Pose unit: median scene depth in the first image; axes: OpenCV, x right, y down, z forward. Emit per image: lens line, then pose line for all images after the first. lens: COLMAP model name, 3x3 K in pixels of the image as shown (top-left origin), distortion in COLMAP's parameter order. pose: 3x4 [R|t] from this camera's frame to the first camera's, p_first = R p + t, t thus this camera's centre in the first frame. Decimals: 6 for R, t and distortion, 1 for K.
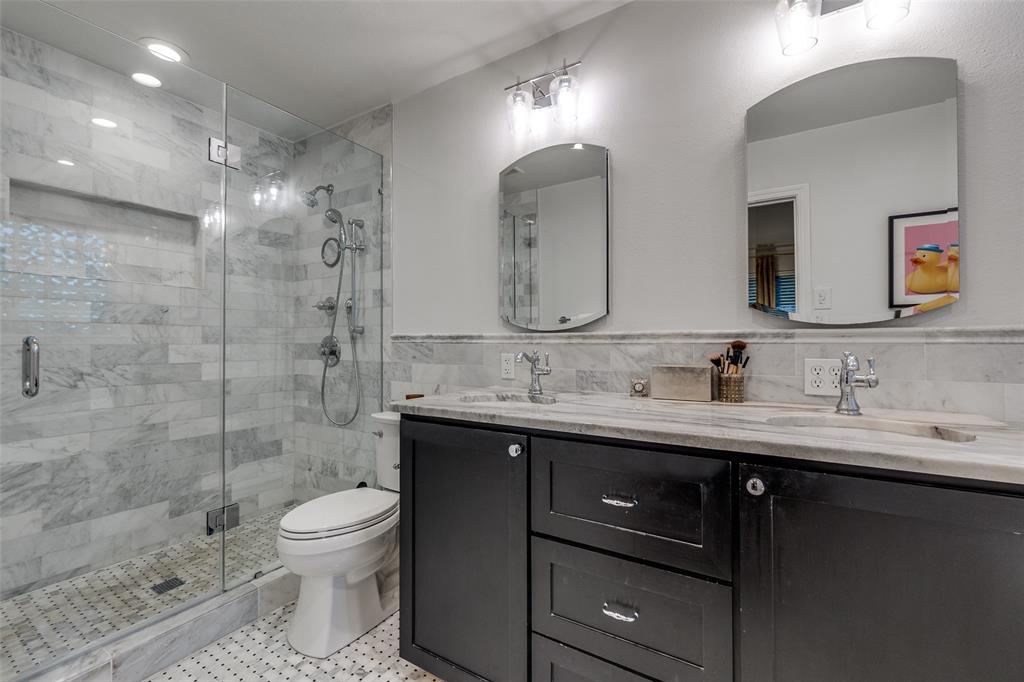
lens RADIAL K [[446.3, 0, 513.5], [0, 446.3, 337.3], [0, 0, 1]] dist [-0.001877, -0.000226]
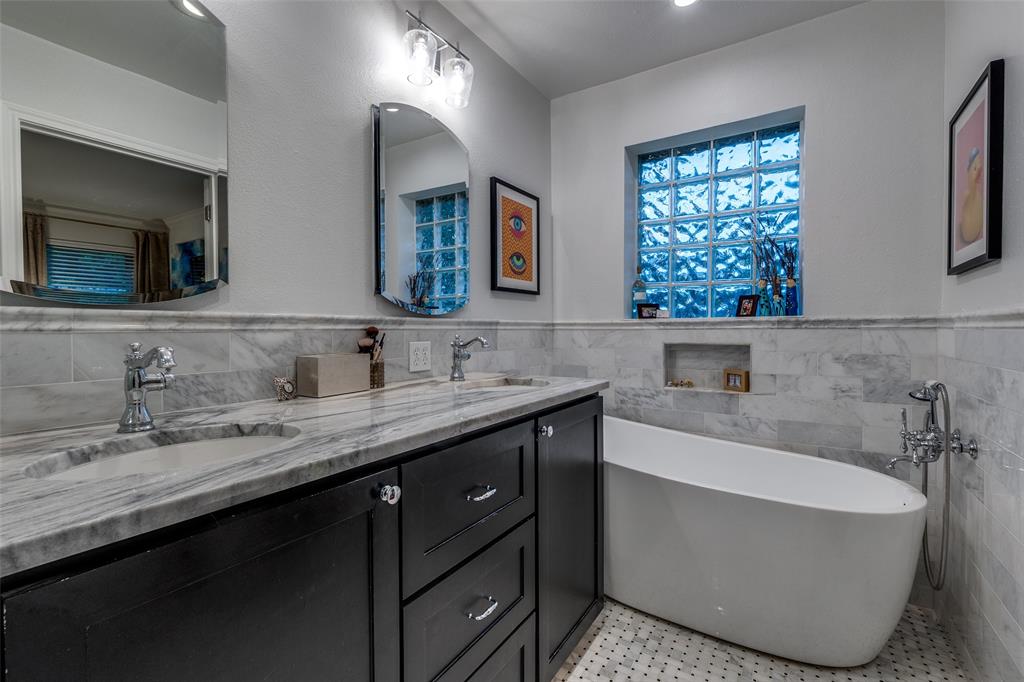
lens RADIAL K [[446.3, 0, 513.9], [0, 446.3, 340.0], [0, 0, 1]] dist [-0.001877, -0.000226]
pose [[0.016941, -0.020741, 0.999641, -0.450600], [-0.005613, 0.999767, 0.020839, 0.012843], [-0.999841, -0.005964, 0.016821, 0.584357]]
